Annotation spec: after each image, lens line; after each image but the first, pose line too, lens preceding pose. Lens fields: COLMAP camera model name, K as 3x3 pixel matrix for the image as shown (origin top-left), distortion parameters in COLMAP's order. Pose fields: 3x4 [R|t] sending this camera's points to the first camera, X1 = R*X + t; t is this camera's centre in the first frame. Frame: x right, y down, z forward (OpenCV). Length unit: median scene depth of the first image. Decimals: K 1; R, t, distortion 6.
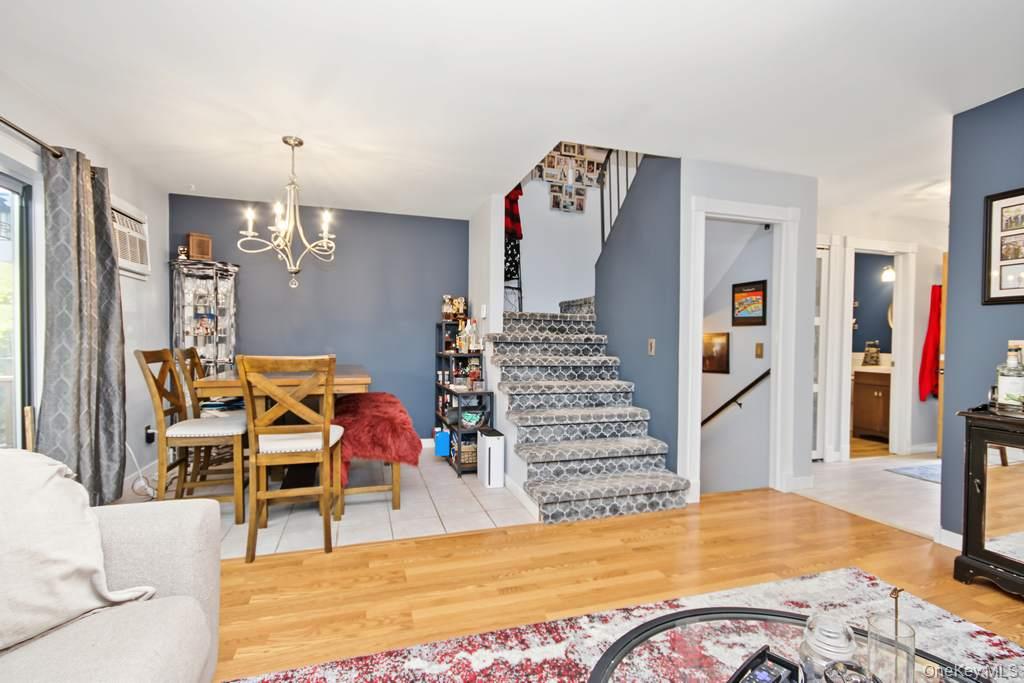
lens RADIAL K [[472.2, 0, 517.6], [0, 472.2, 347.1], [0, 0, 1]] dist [-0.002369, -0.000519]
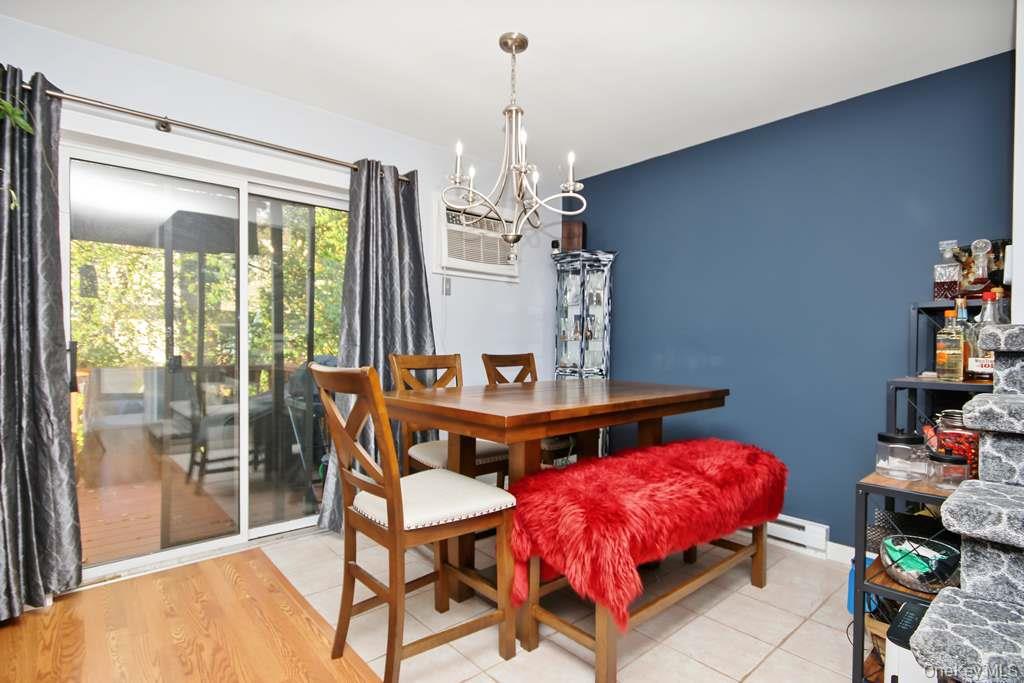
lens RADIAL K [[515.9, 0, 508.9], [0, 515.9, 347.3], [0, 0, 1]] dist [0.002815, 0.000222]
pose [[0.399849, 0.002878, -0.916576, 0.192546], [-0.019988, 0.999785, -0.005581, -0.006404], [0.916363, 0.020552, 0.399821, 0.718216]]
